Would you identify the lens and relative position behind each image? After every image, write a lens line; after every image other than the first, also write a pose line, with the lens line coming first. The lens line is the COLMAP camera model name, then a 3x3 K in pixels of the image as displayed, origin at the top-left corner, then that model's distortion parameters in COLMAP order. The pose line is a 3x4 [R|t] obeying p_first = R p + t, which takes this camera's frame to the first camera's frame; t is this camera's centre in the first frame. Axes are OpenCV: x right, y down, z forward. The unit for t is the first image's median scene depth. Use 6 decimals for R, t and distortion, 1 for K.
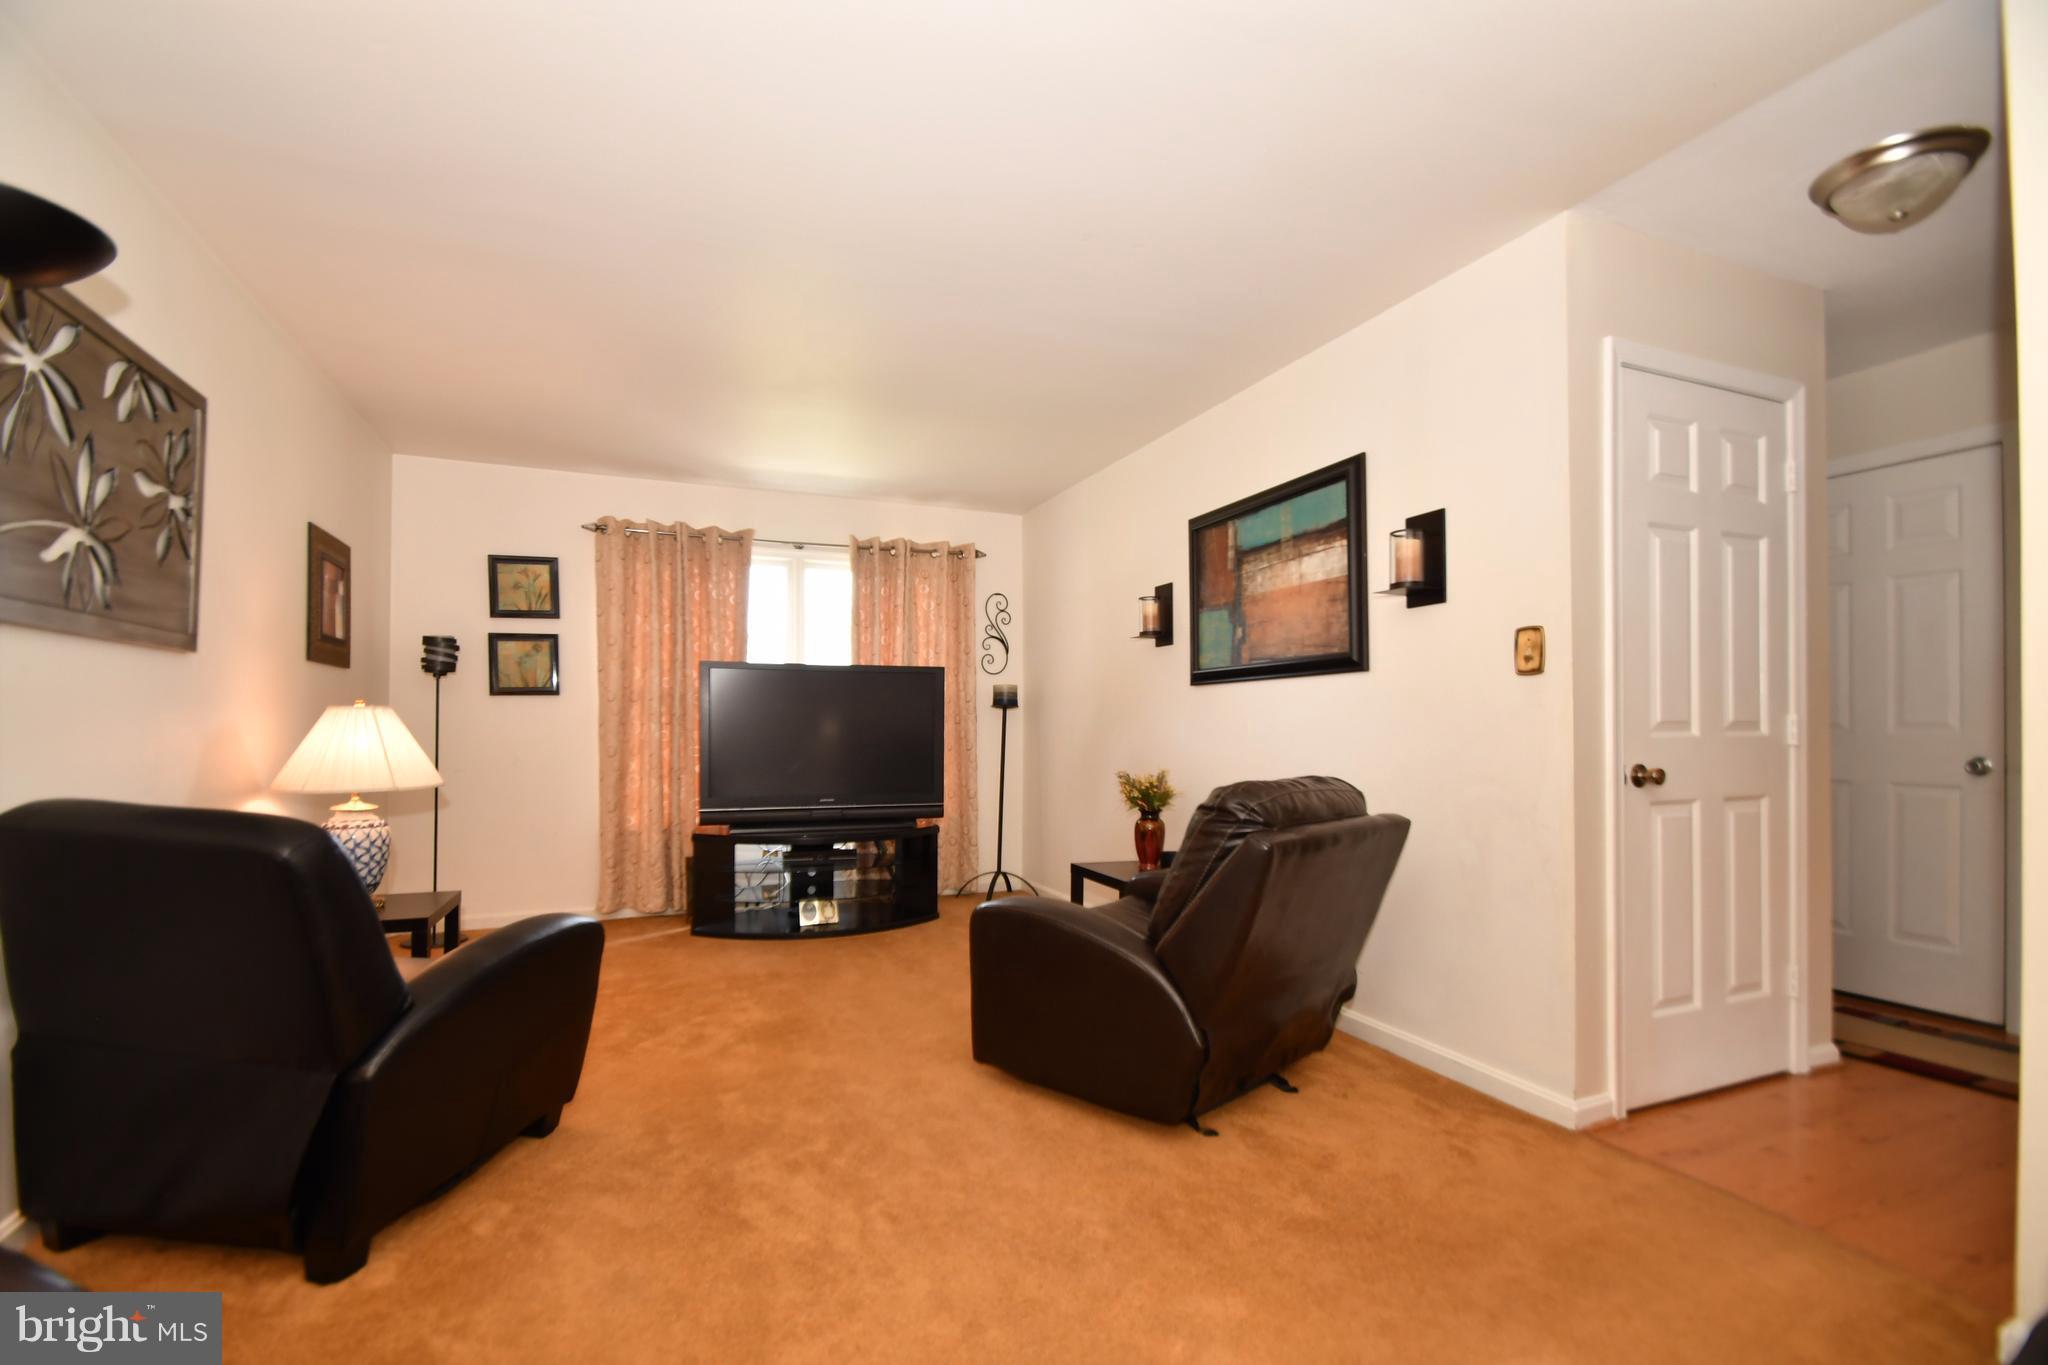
lens RADIAL K [[917.6, 0, 1027.4], [0, 917.6, 717.0], [0, 0, 1]] dist [0.002849, -0.013294]
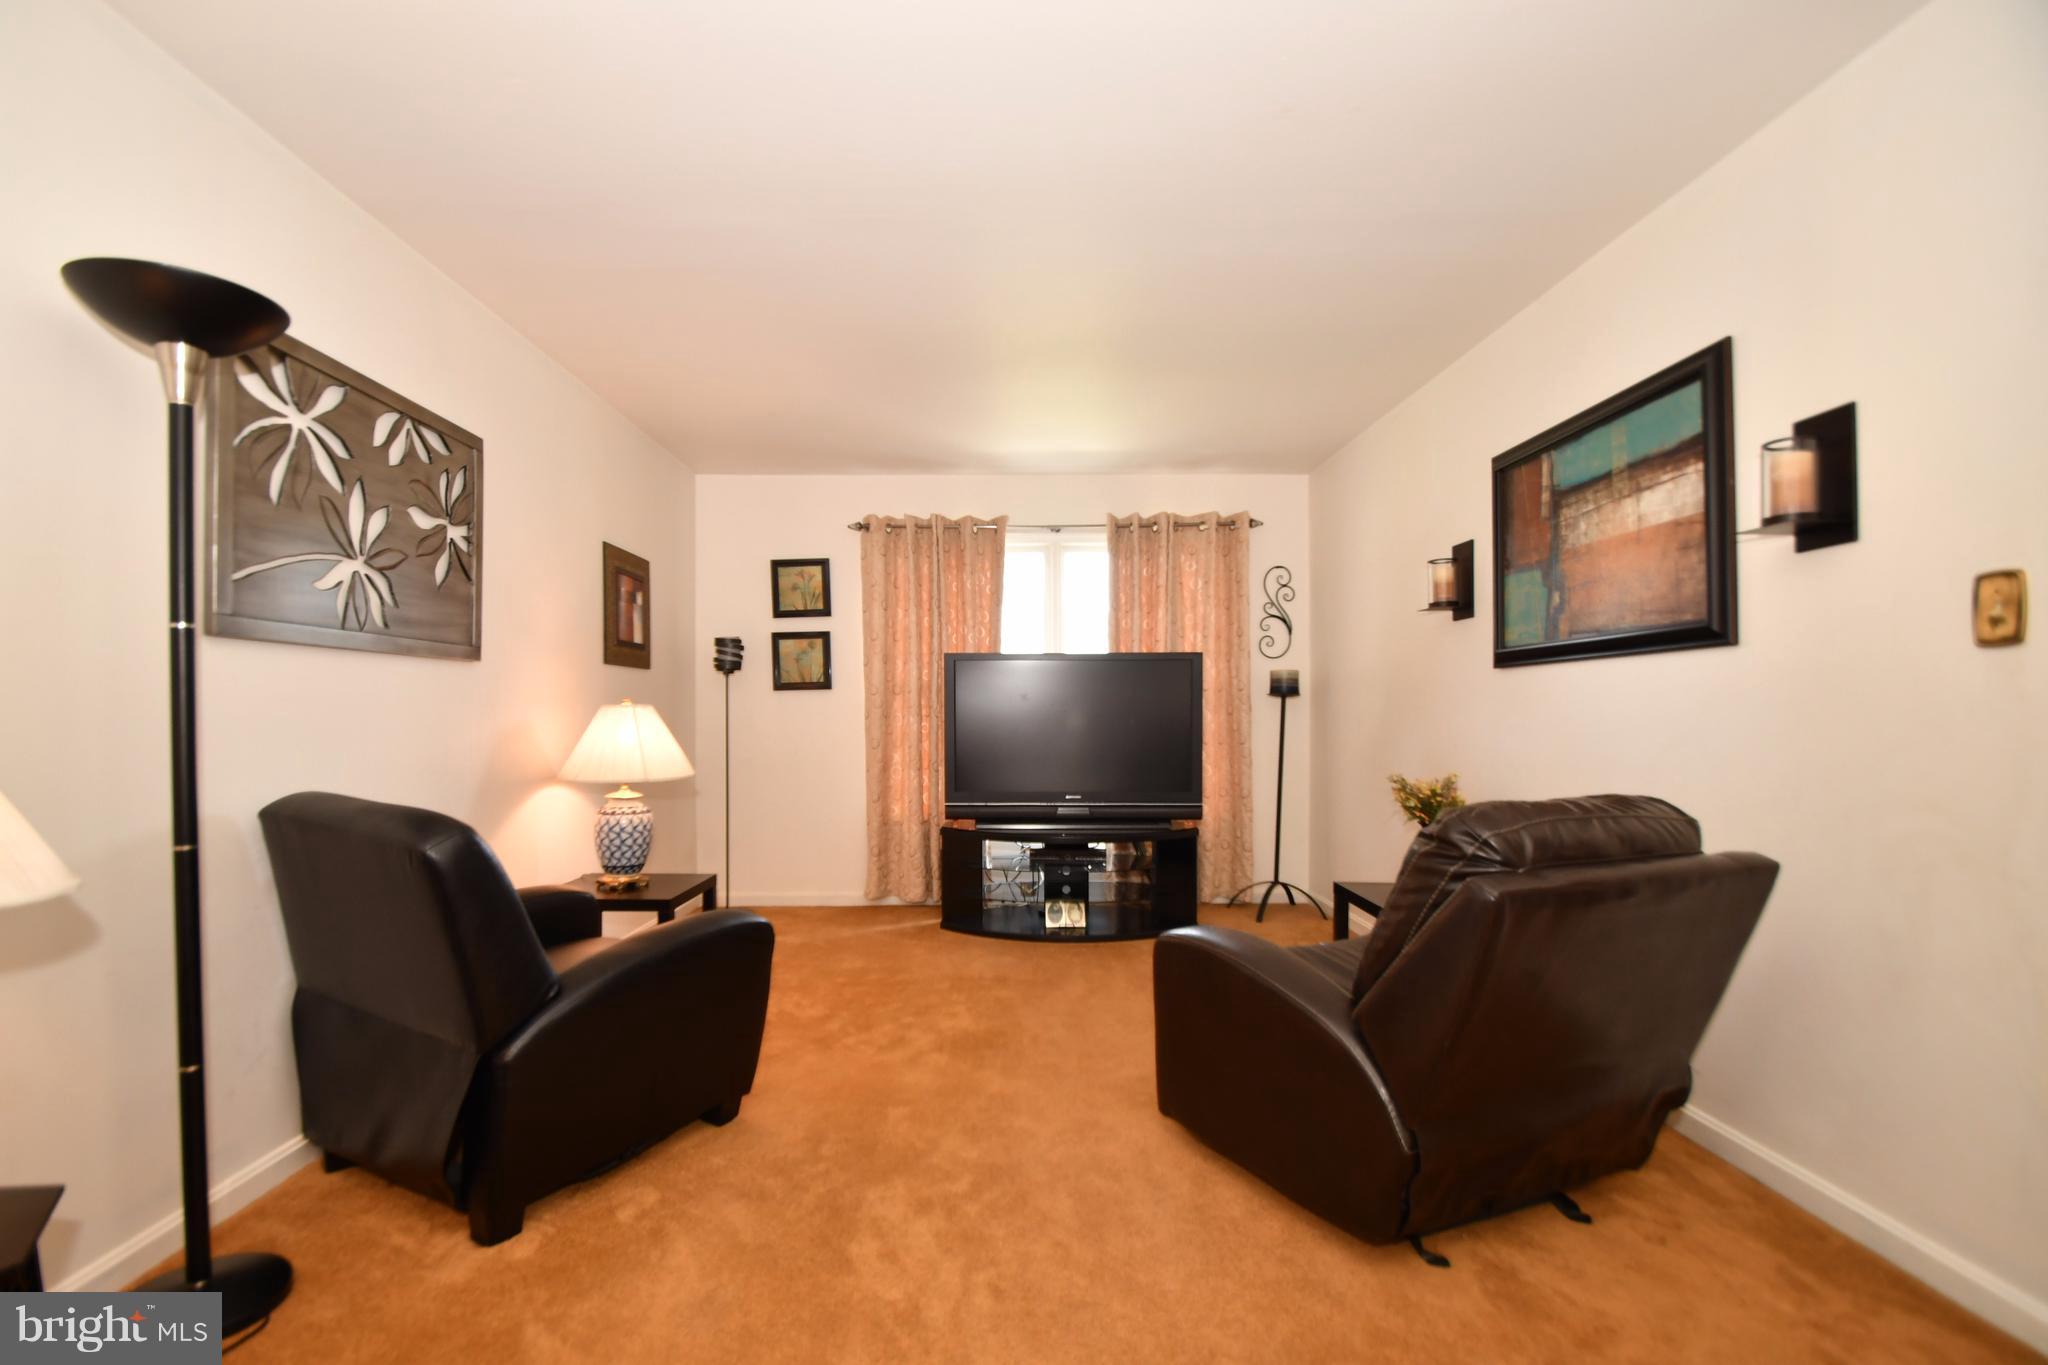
lens RADIAL K [[943.6, 0, 998.8], [0, 943.6, 720.7], [0, 0, 1]] dist [0.014489, -0.024170]
pose [[0.925413, -0.000280, -0.378960, 0.108788], [0.007638, 0.999810, 0.017915, -0.008130], [0.378883, -0.019473, 0.925240, 0.098923]]
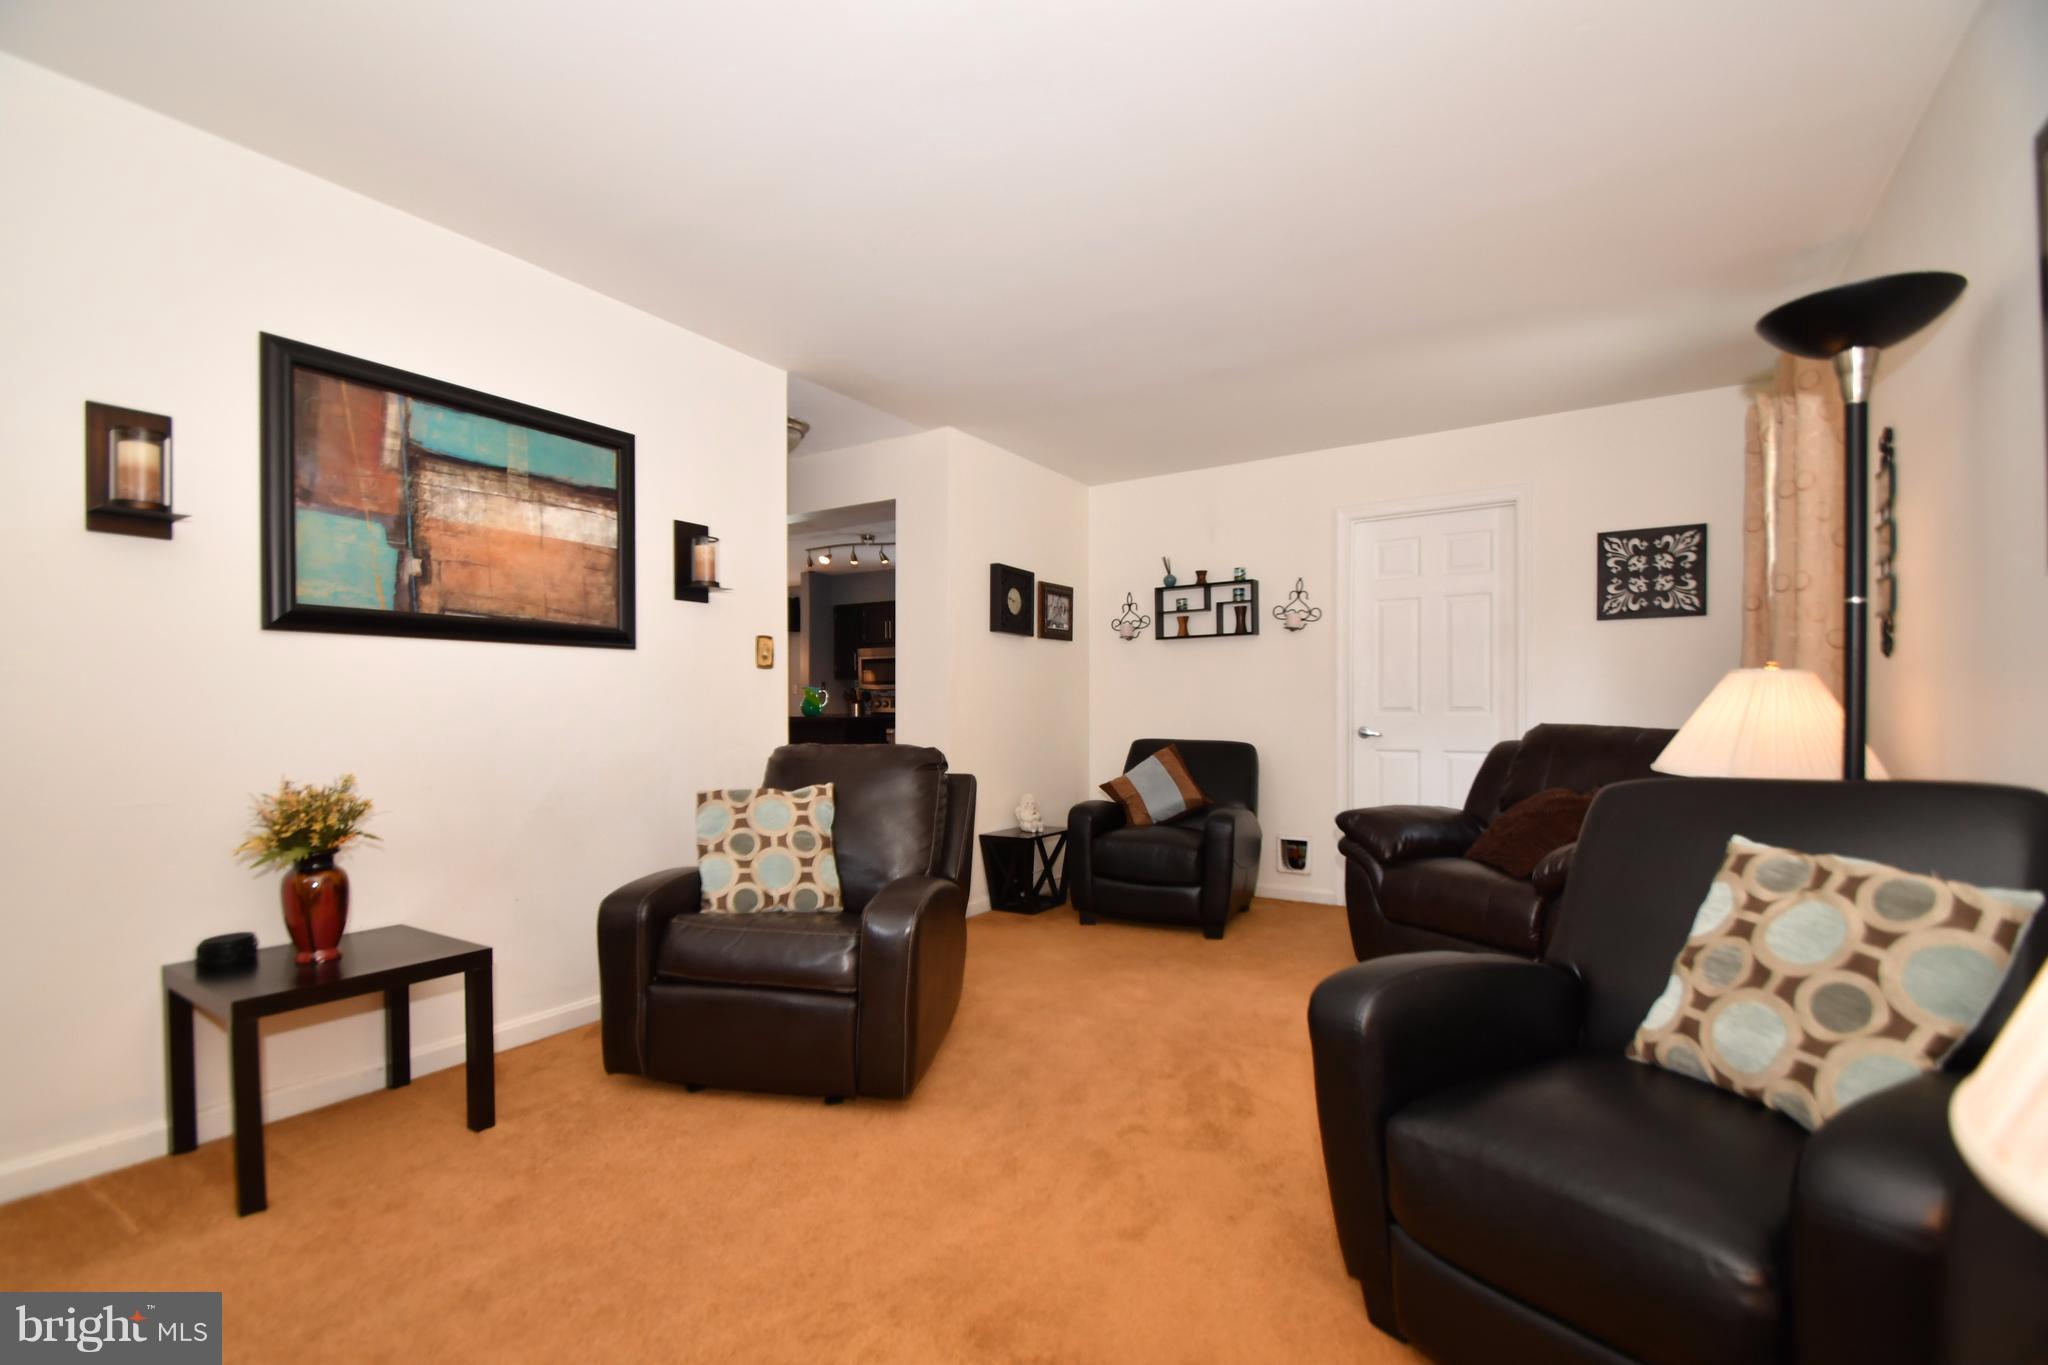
lens RADIAL K [[917.6, 0, 1027.4], [0, 917.6, 717.0], [0, 0, 1]] dist [0.002849, -0.013294]
pose [[-0.590678, -0.005695, 0.806887, -0.648540], [-0.005515, 0.999980, 0.003020, 0.017585], [-0.806888, -0.002666, -0.590698, 1.133177]]
